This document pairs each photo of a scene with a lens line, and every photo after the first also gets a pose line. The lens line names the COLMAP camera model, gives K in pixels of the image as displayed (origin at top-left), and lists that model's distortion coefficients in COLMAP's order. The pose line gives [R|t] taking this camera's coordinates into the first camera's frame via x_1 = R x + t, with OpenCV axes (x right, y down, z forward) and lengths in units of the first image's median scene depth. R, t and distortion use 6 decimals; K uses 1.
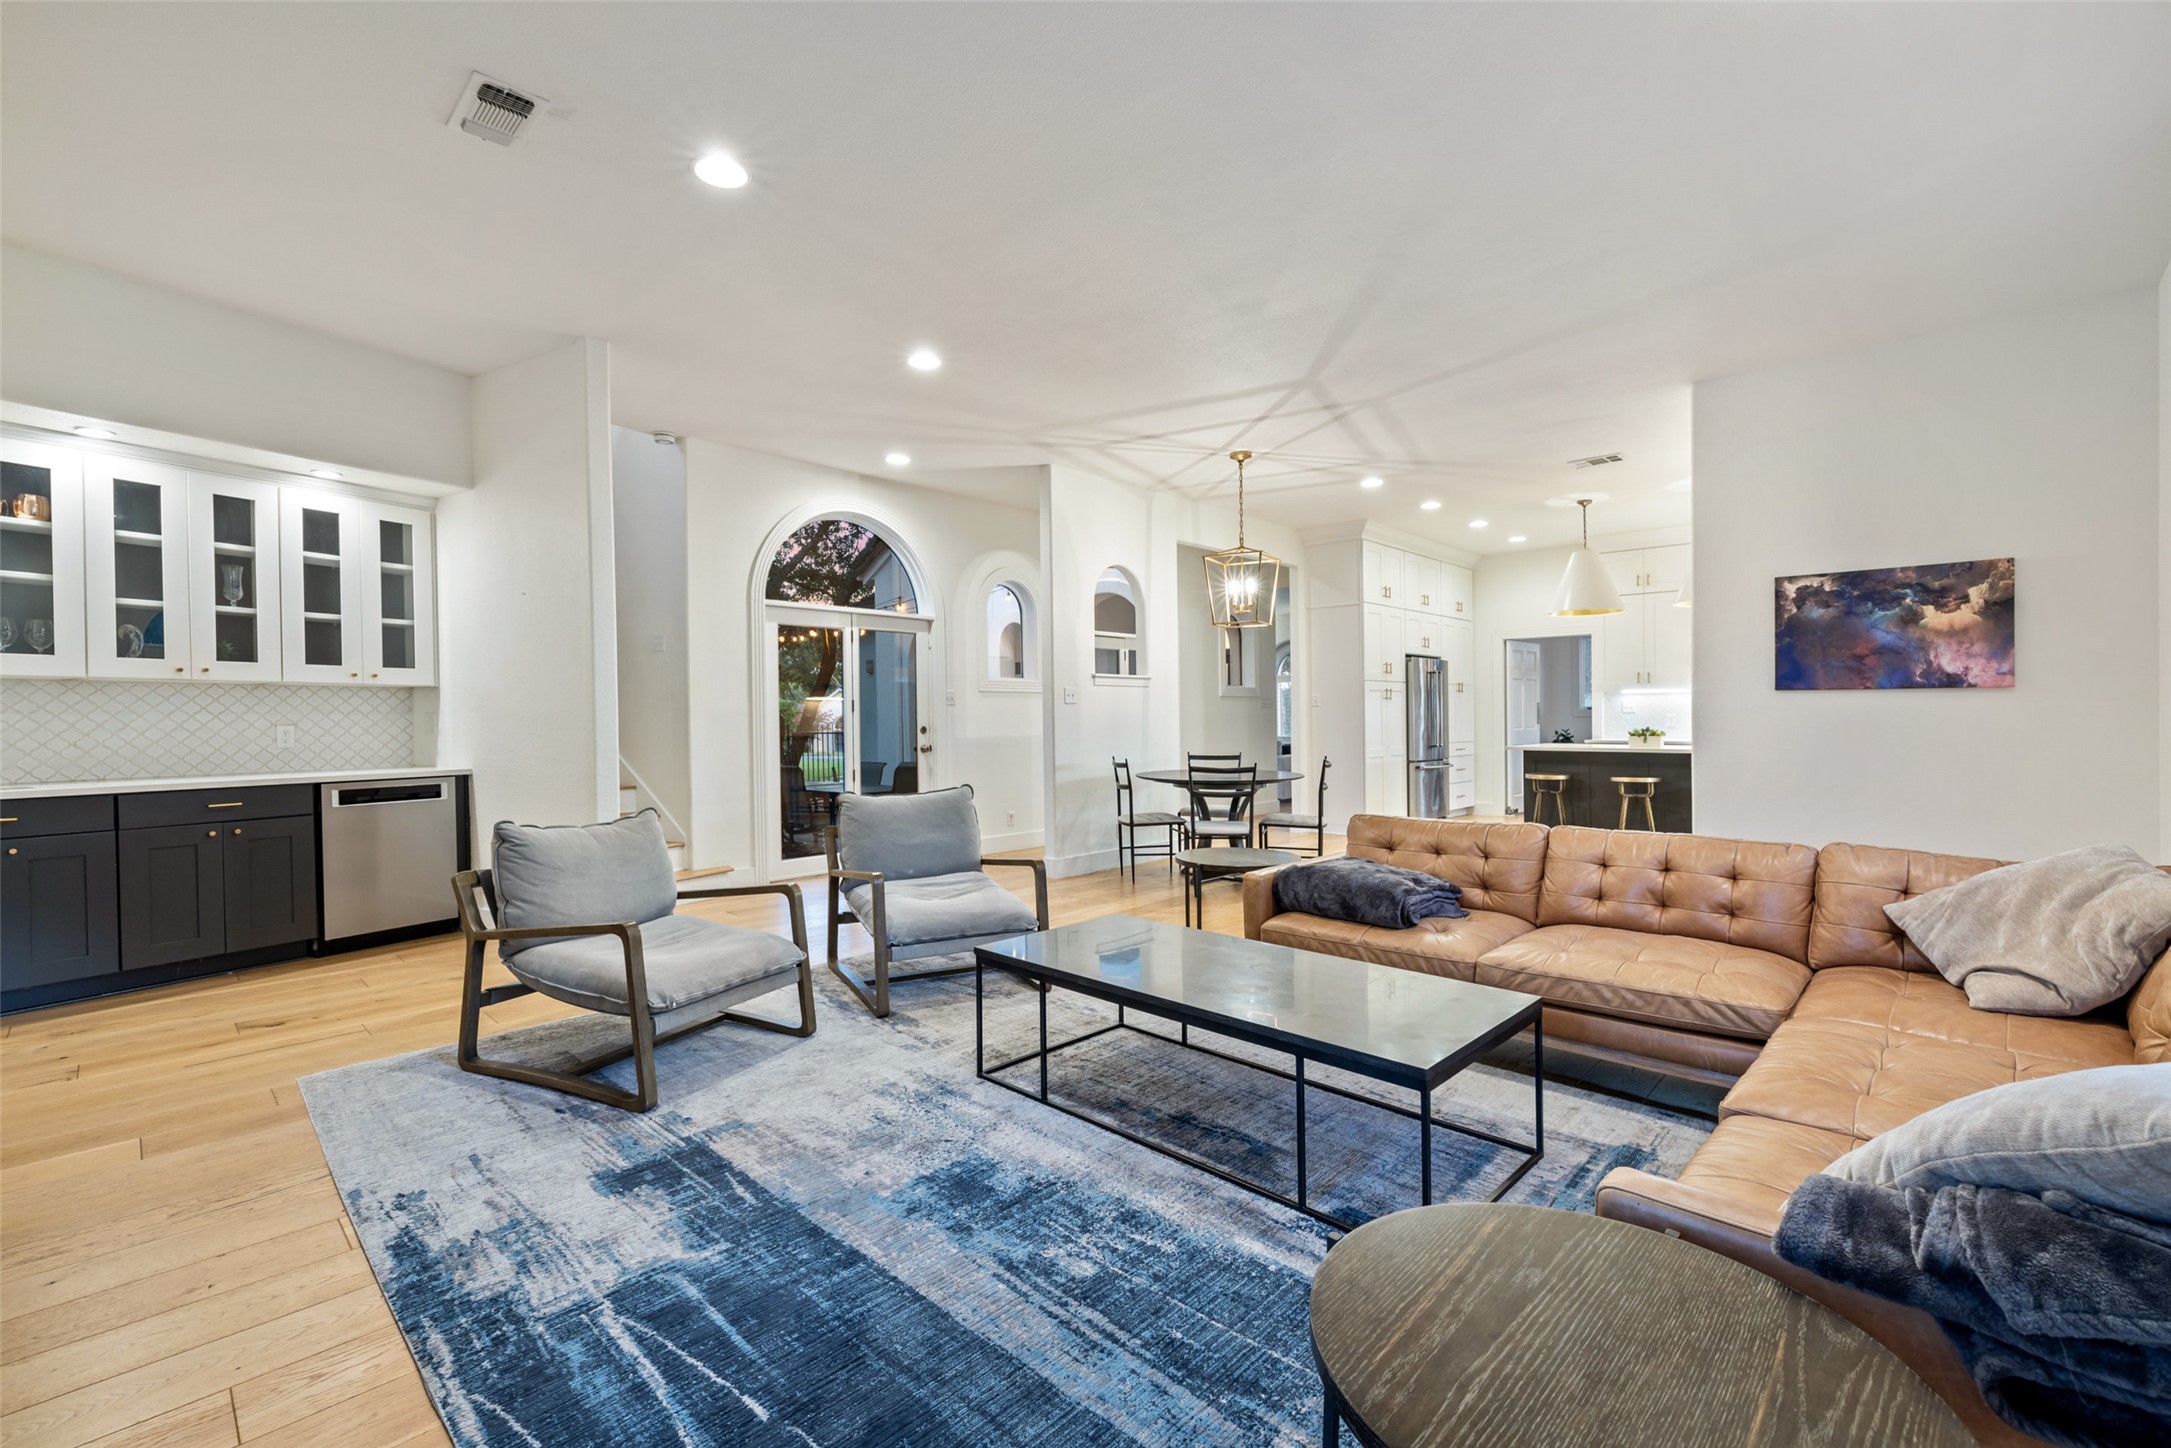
lens RADIAL K [[922.3, 0, 1069.0], [0, 922.3, 755.8], [0, 0, 1]] dist [0.001059, 0.001484]
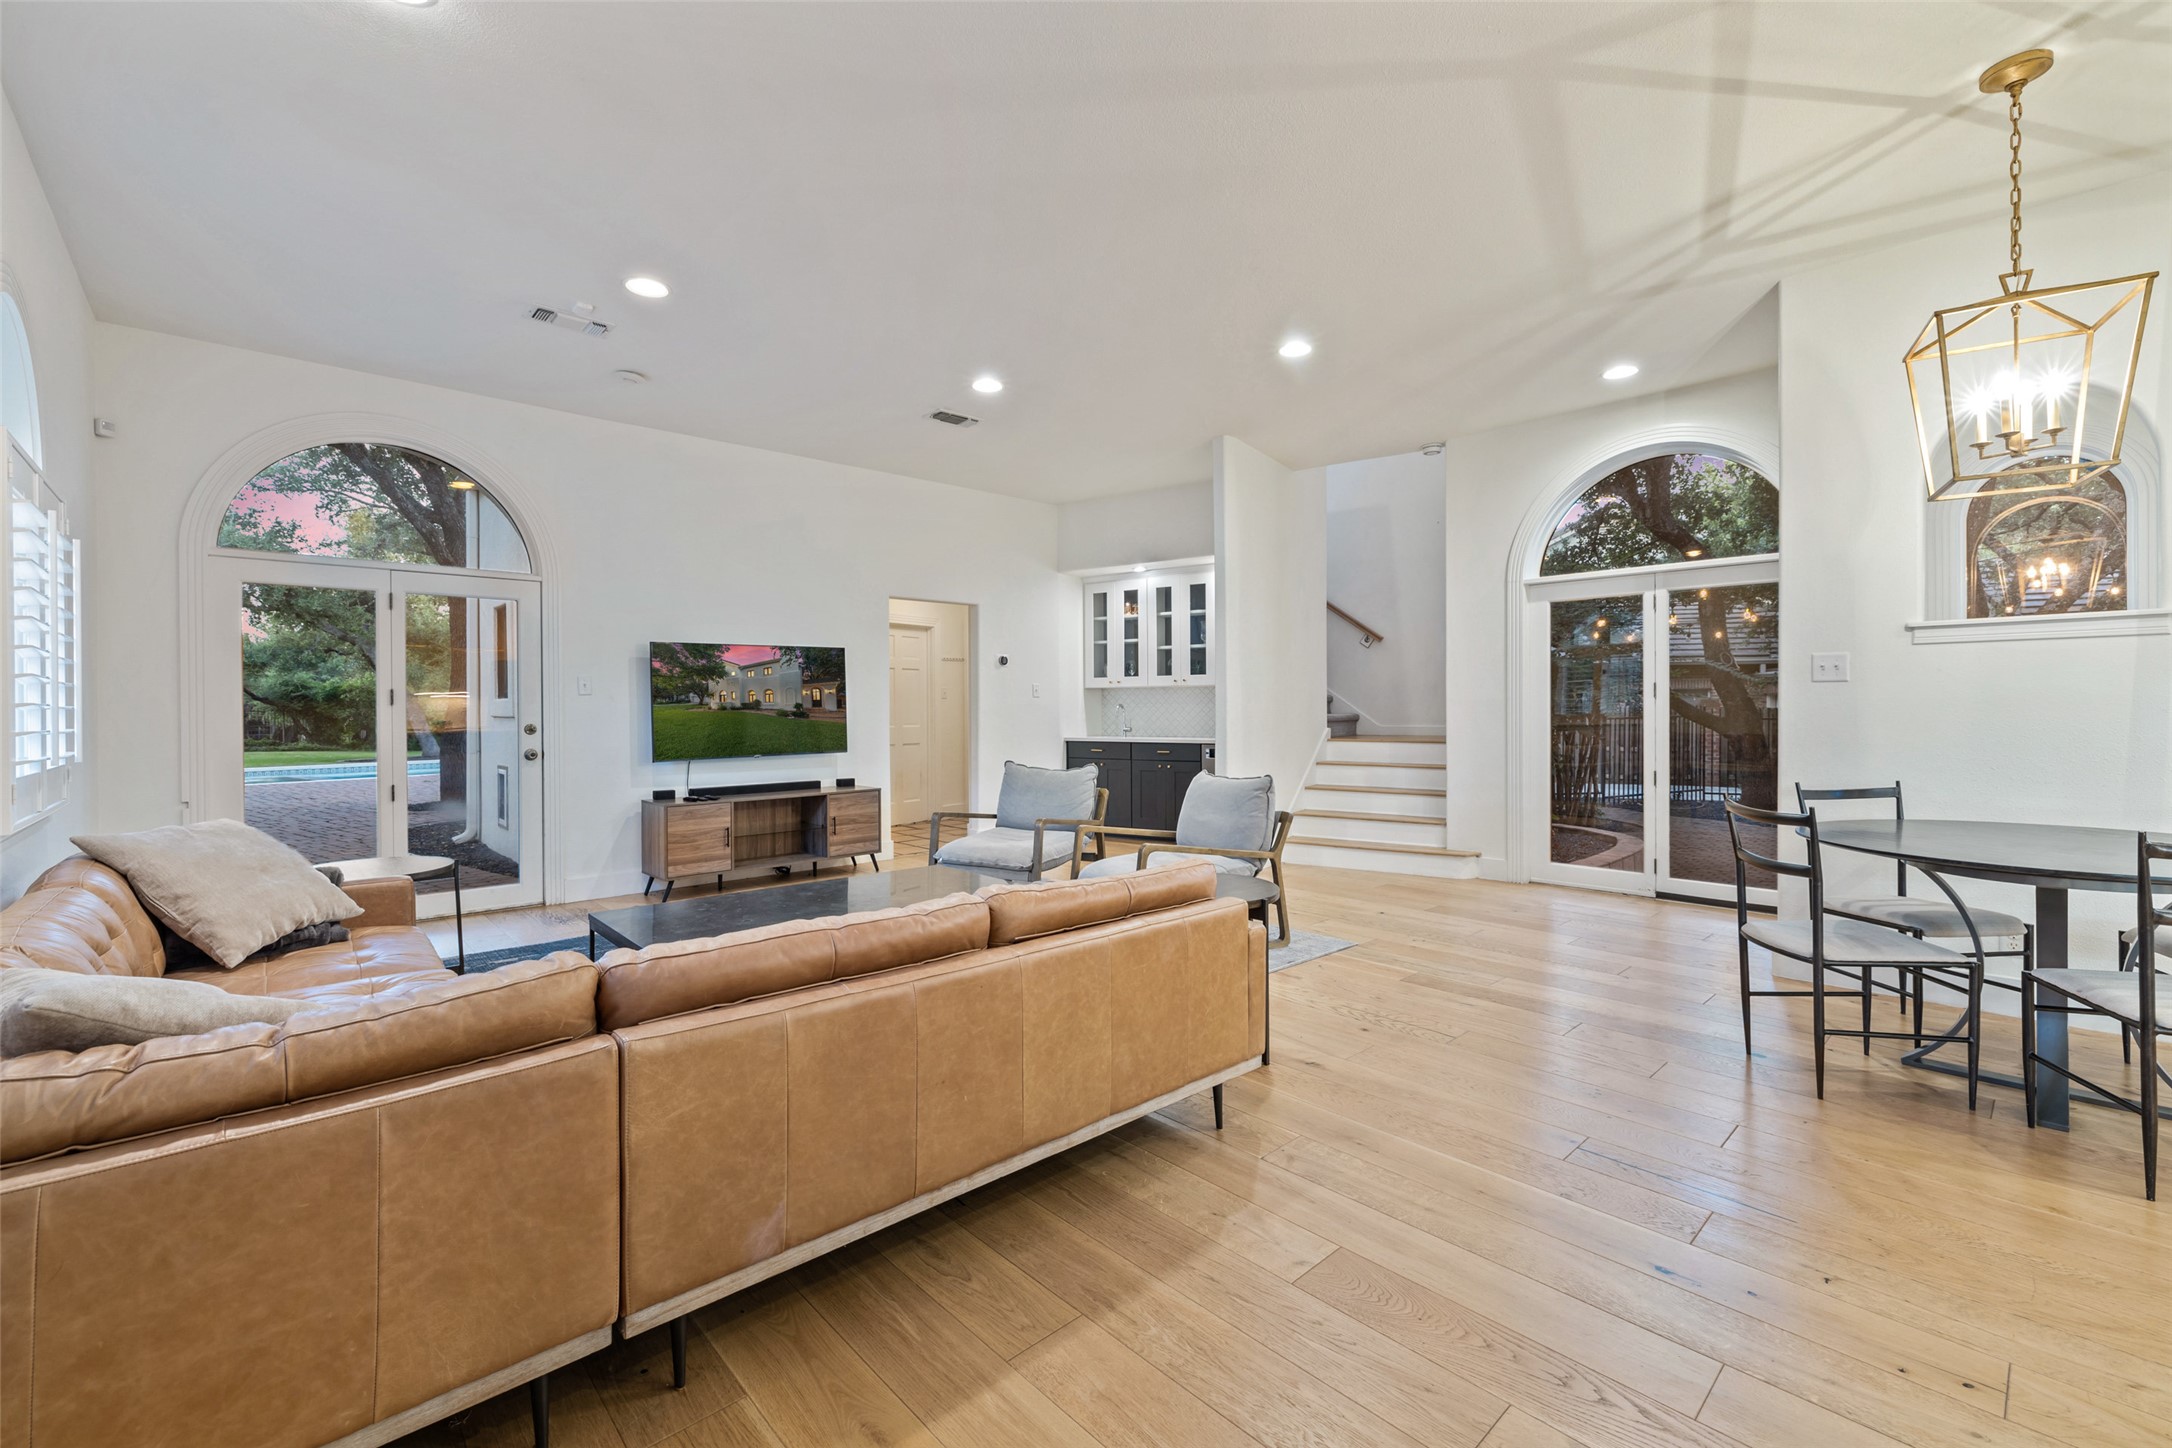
lens RADIAL K [[922.8, 0, 1081.0], [0, 922.8, 731.6], [0, 0, 1]] dist [0.001059, 0.001484]
pose [[-0.056365, 0.036613, -0.997739, 0.913531], [-0.037887, 0.998529, 0.038782, -0.051677], [0.997691, 0.039988, -0.054895, 0.902579]]
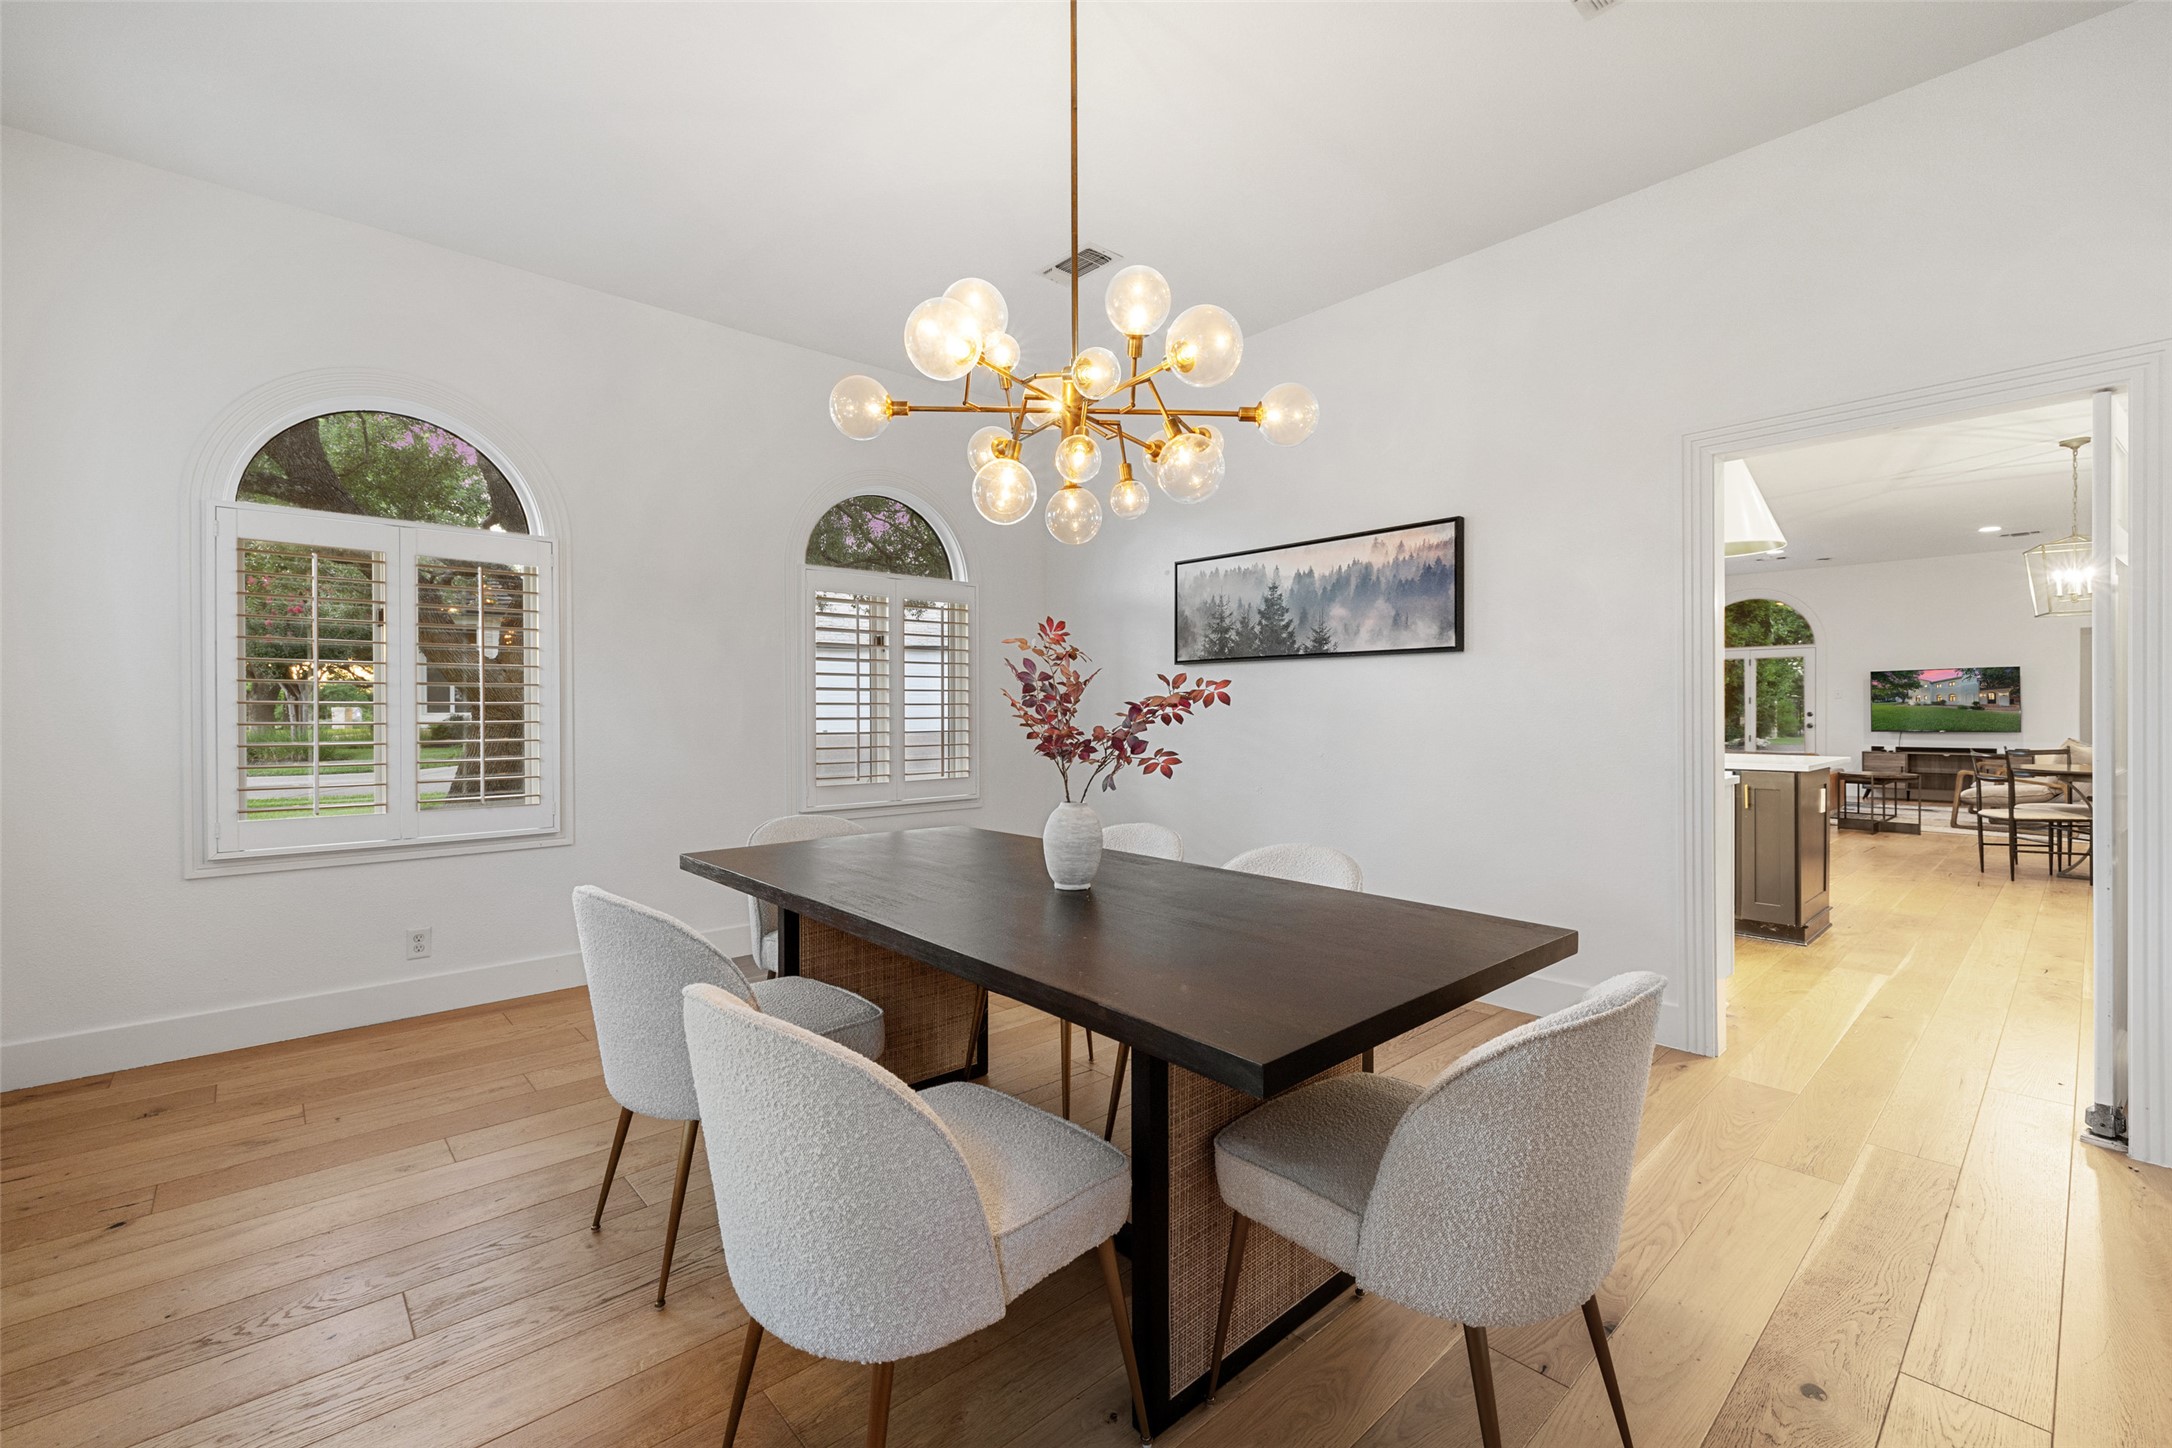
lens RADIAL K [[922.8, 0, 1086.2], [0, 922.8, 708.9], [0, 0, 1]] dist [0.001059, 0.001484]
pose [[-0.997889, 0.000236, 0.064943, 1.710321], [0.003033, 0.999072, 0.042971, -0.118243], [-0.064872, 0.043077, -0.996963, 3.005456]]
